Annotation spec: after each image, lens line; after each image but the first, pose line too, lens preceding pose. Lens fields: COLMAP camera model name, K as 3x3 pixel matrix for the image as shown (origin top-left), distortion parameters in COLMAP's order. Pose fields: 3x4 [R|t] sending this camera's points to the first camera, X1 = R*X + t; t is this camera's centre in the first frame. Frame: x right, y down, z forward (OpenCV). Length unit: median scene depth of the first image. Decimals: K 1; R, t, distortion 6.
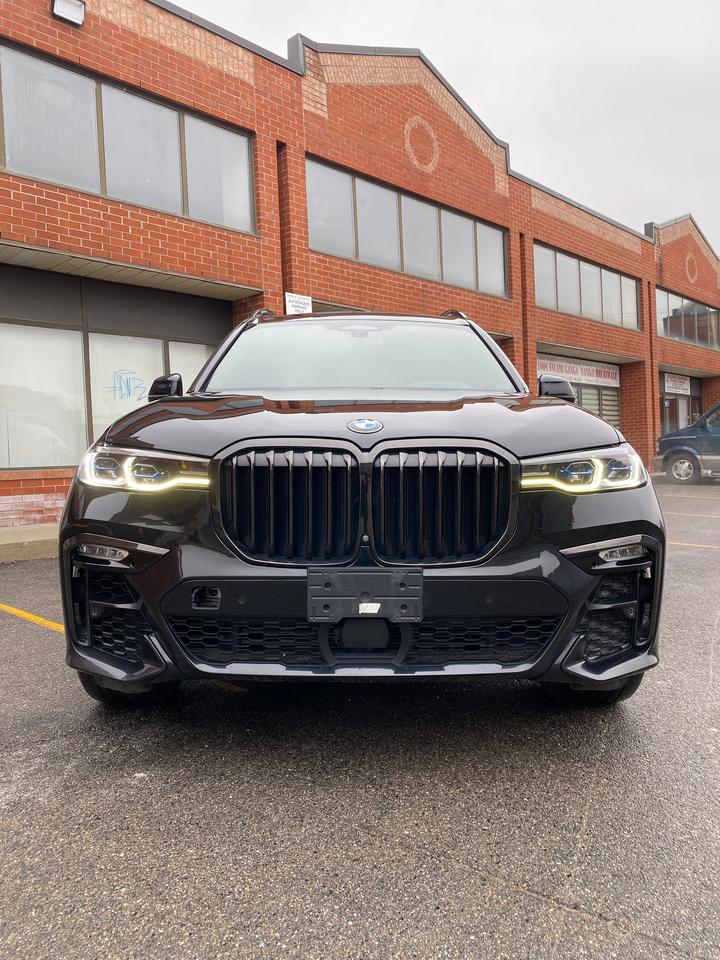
lens RADIAL K [[723.3, 0, 361.0], [0, 723.3, 470.5], [0, 0, 1]] dist [0.034593, -0.041064]
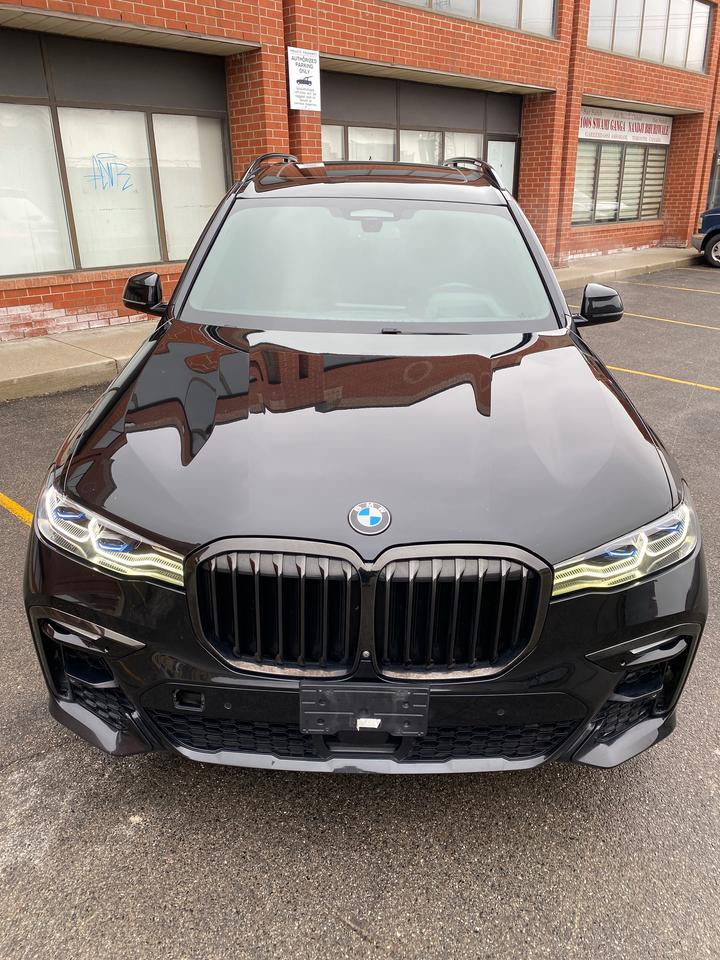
lens RADIAL K [[723.3, 0, 360.1], [0, 723.3, 473.0], [0, 0, 1]] dist [0.034593, -0.041064]
pose [[0.999559, 0.028117, -0.009553, 0.000194], [-0.023027, 0.937019, 0.348519, -0.085440], [0.018751, -0.348145, 0.937253, 0.052333]]
